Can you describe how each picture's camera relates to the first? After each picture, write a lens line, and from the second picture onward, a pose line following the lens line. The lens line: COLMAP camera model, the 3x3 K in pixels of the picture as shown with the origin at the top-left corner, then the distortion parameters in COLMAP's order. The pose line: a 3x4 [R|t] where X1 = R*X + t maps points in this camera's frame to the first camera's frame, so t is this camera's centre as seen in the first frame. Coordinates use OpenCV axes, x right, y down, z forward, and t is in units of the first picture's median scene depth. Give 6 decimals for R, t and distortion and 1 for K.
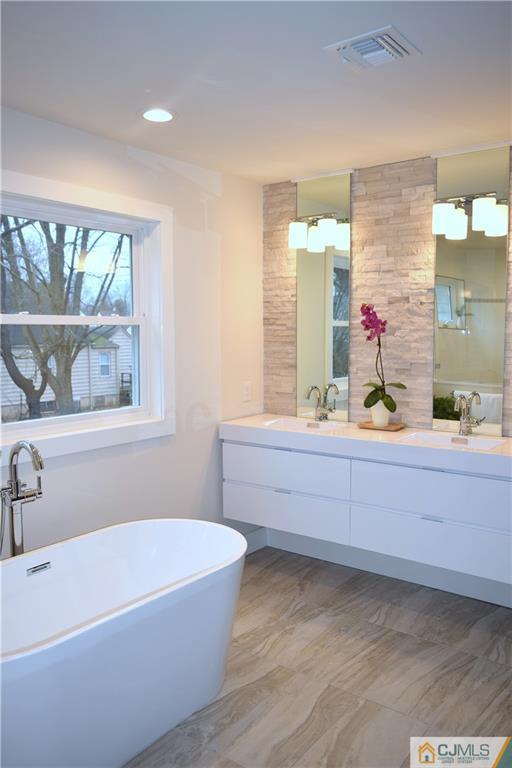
lens RADIAL K [[608.4, 0, 258.1], [0, 608.4, 372.6], [0, 0, 1]] dist [-0.000861, 0.003152]
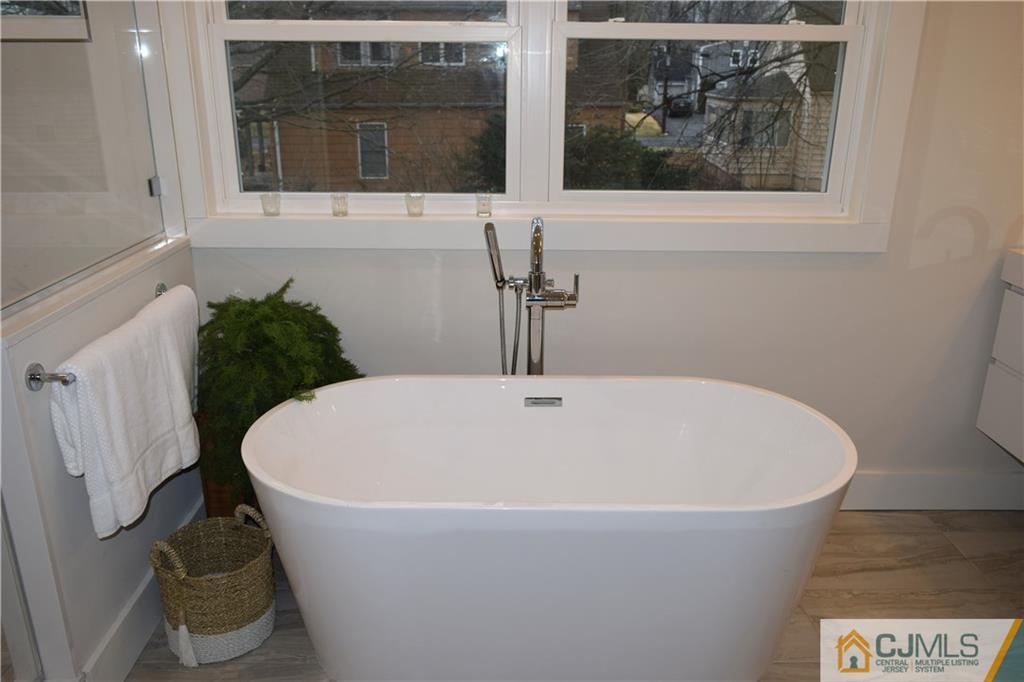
lens RADIAL K [[811.2, 0, 520.6], [0, 811.2, 341.9], [0, 0, 1]] dist [-0.000861, 0.003152]
pose [[0.620230, 0.277637, -0.733644, 0.288009], [-0.067909, 0.950762, 0.302391, -0.029598], [0.781475, -0.137730, 0.608545, 0.387669]]
